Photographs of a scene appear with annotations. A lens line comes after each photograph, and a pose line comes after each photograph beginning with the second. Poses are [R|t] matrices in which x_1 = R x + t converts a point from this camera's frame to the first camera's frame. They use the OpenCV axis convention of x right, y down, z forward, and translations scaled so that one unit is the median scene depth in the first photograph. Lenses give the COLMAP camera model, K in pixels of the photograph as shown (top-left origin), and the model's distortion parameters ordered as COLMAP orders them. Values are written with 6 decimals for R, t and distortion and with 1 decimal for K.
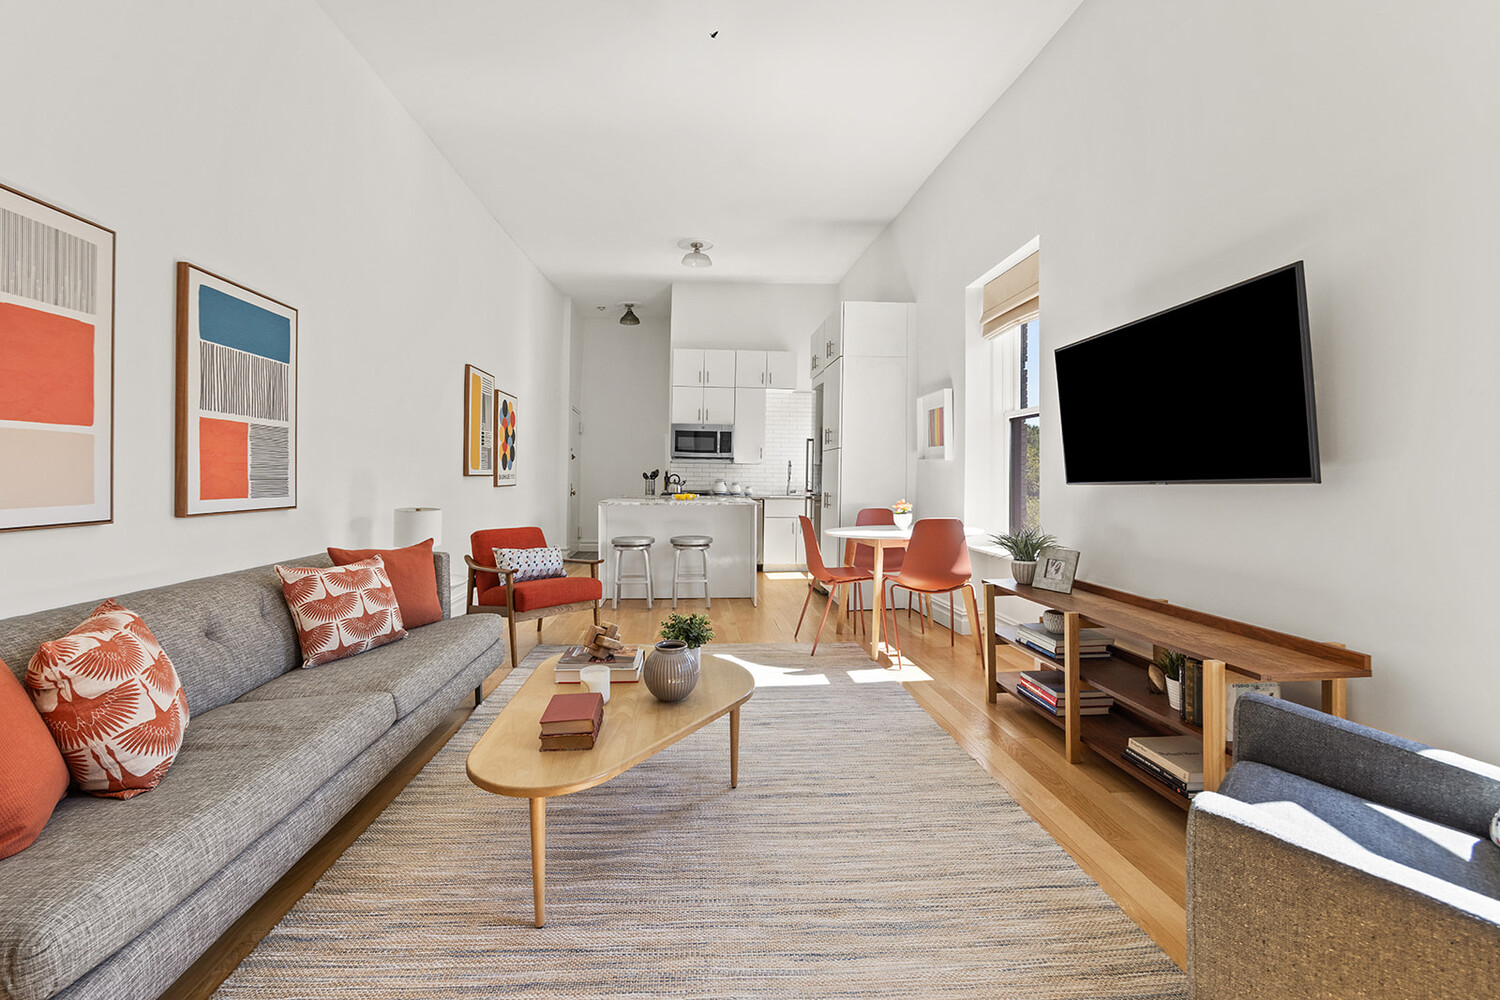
lens RADIAL K [[597.7, 0, 715.7], [0, 597.7, 476.4], [0, 0, 1]] dist [-0.003766, 0.000641]
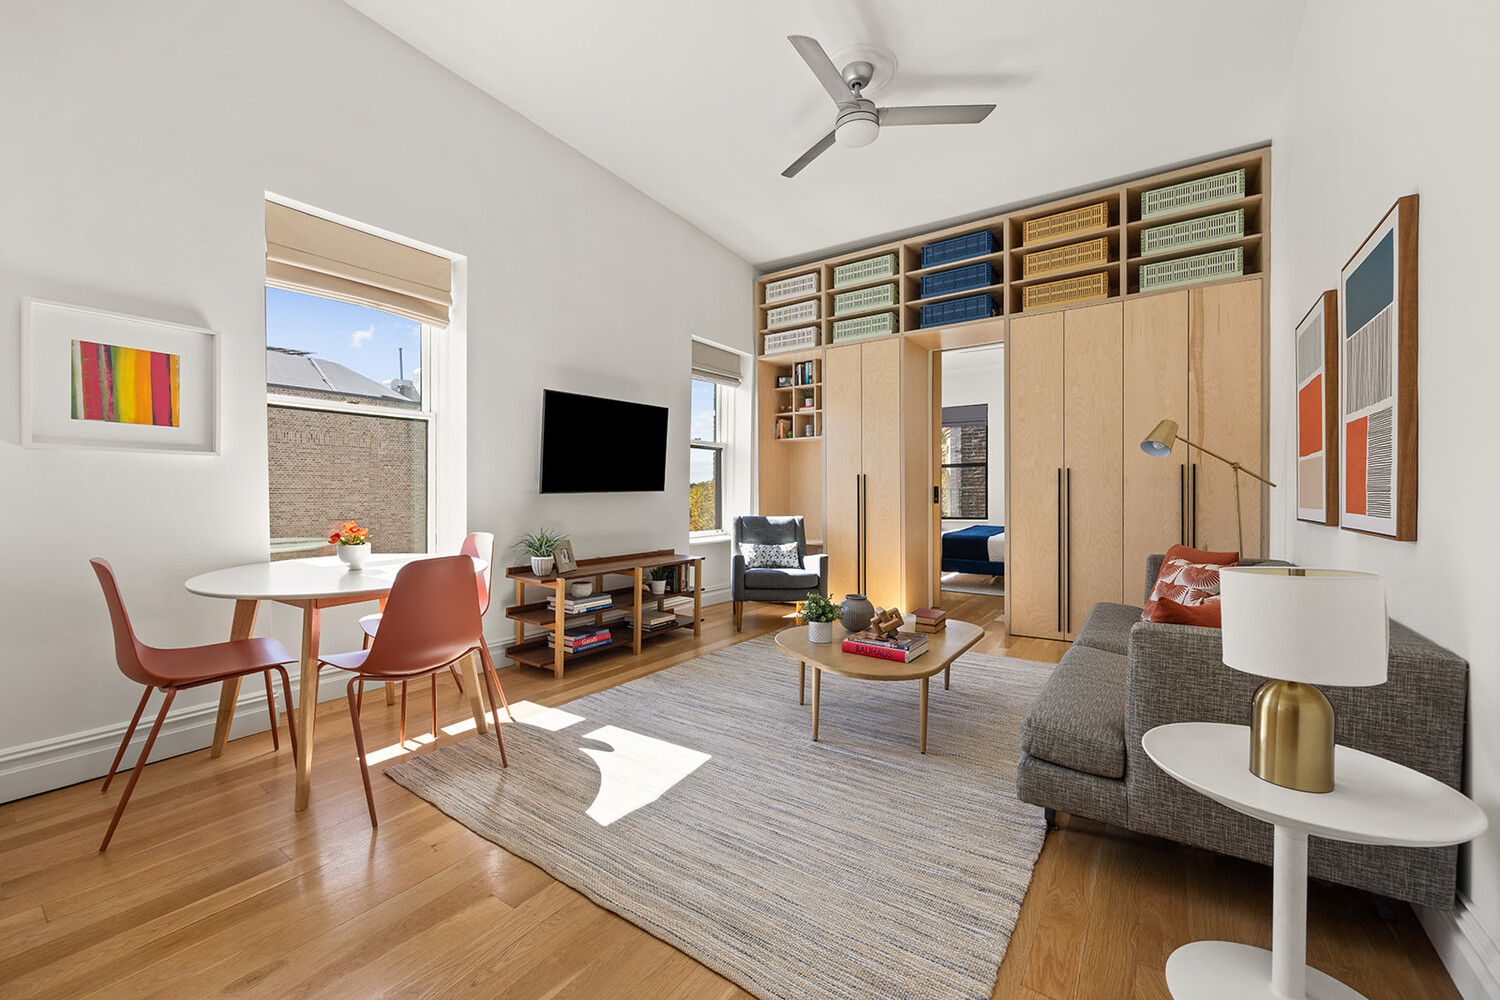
lens RADIAL K [[597.7, 0, 760.4], [0, 597.7, 498.2], [0, 0, 1]] dist [-0.003766, 0.000641]
pose [[-0.808779, -0.012721, 0.587975, -0.485432], [-0.006646, 0.999900, 0.012491, 0.003697], [-0.588075, 0.006195, -0.808782, 1.538993]]
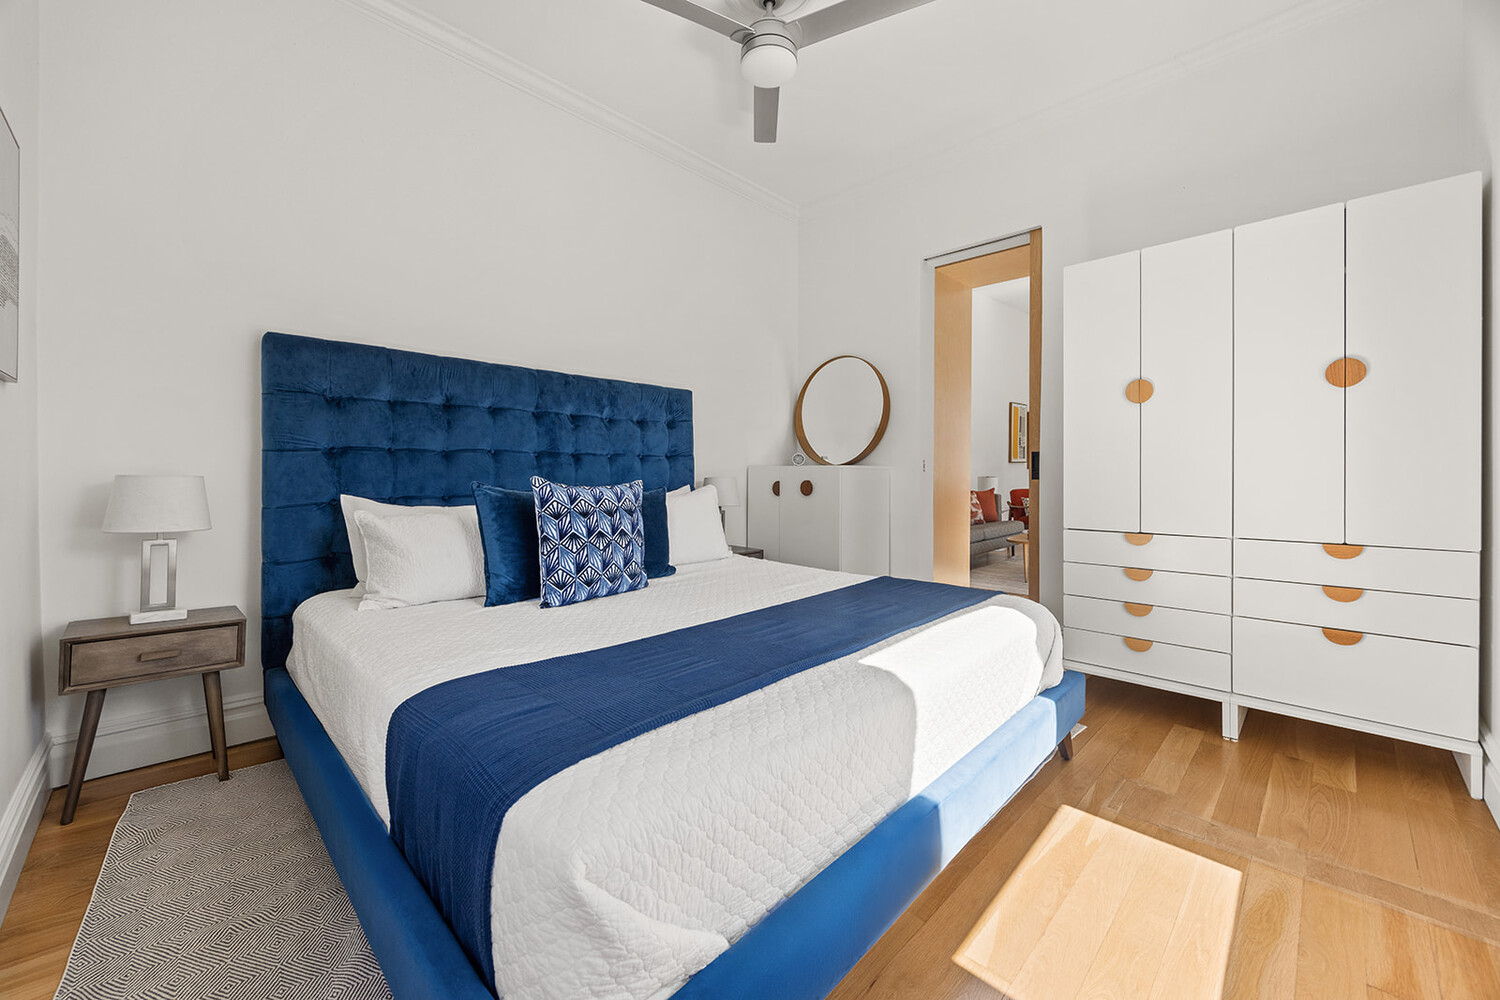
lens RADIAL K [[585.8, 0, 749.8], [0, 585.8, 469.0], [0, 0, 1]] dist [-0.009952, 0.001749]
pose [[0.680300, -0.002141, -0.732931, 0.527797], [0.003273, 0.999995, 0.000116, 0.023588], [0.732927, -0.002478, 0.680303, -1.200119]]
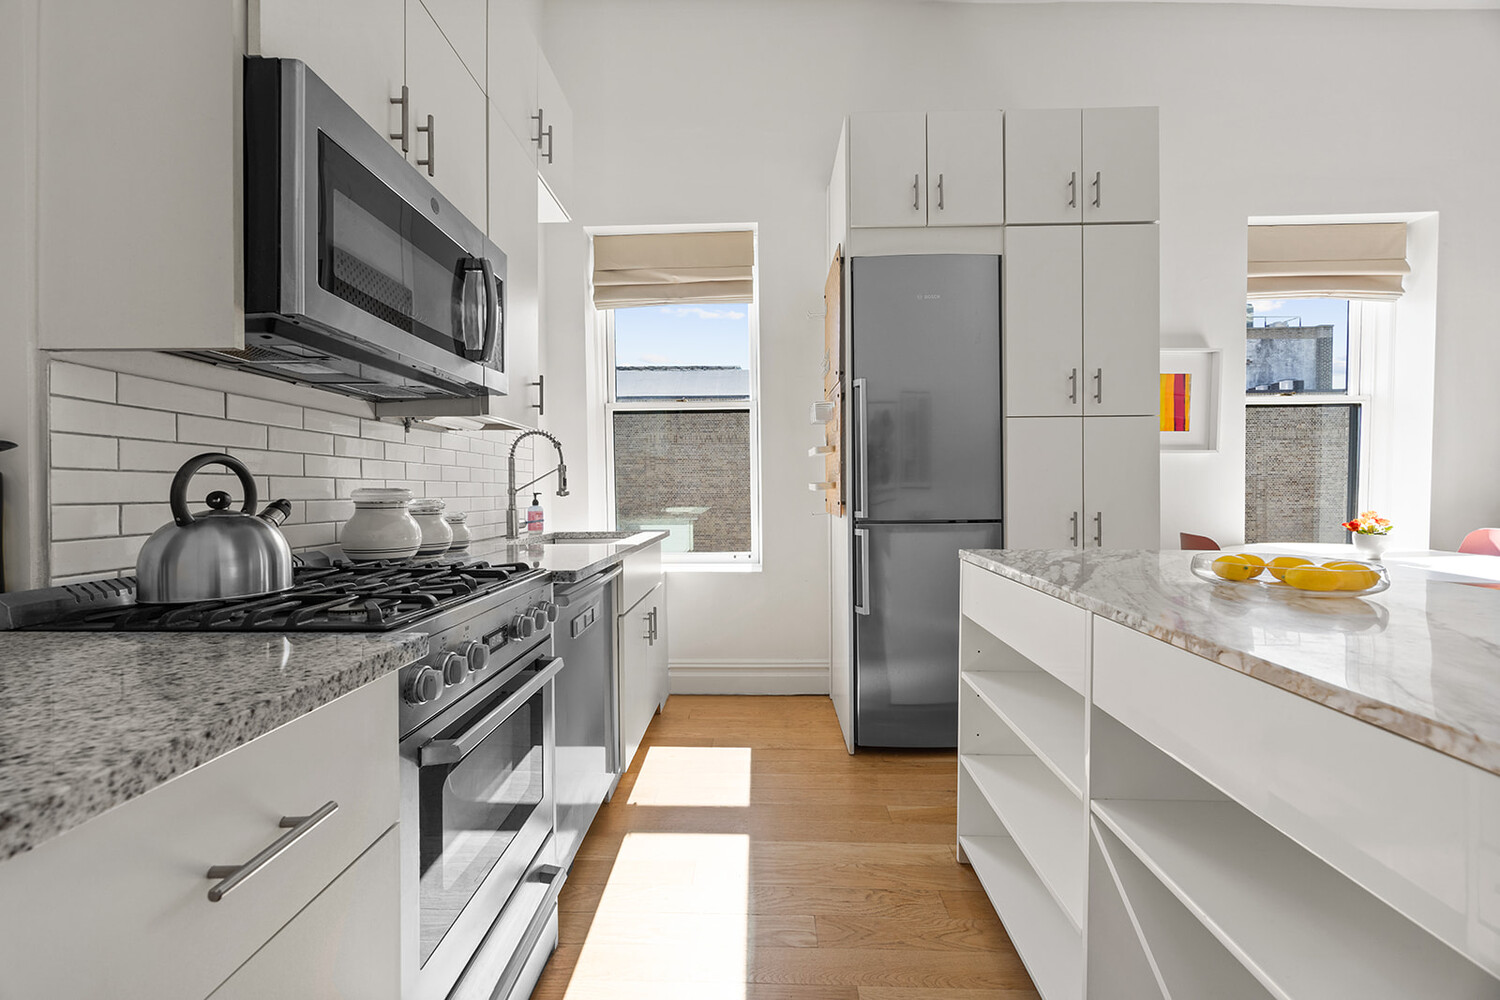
lens RADIAL K [[597.7, 0, 723.0], [0, 597.7, 501.1], [0, 0, 1]] dist [-0.003766, 0.000641]
pose [[0.069303, -0.026148, 0.997253, -0.444202], [0.005771, 0.999650, 0.025810, 0.009127], [-0.997579, 0.003967, 0.069430, 1.999106]]
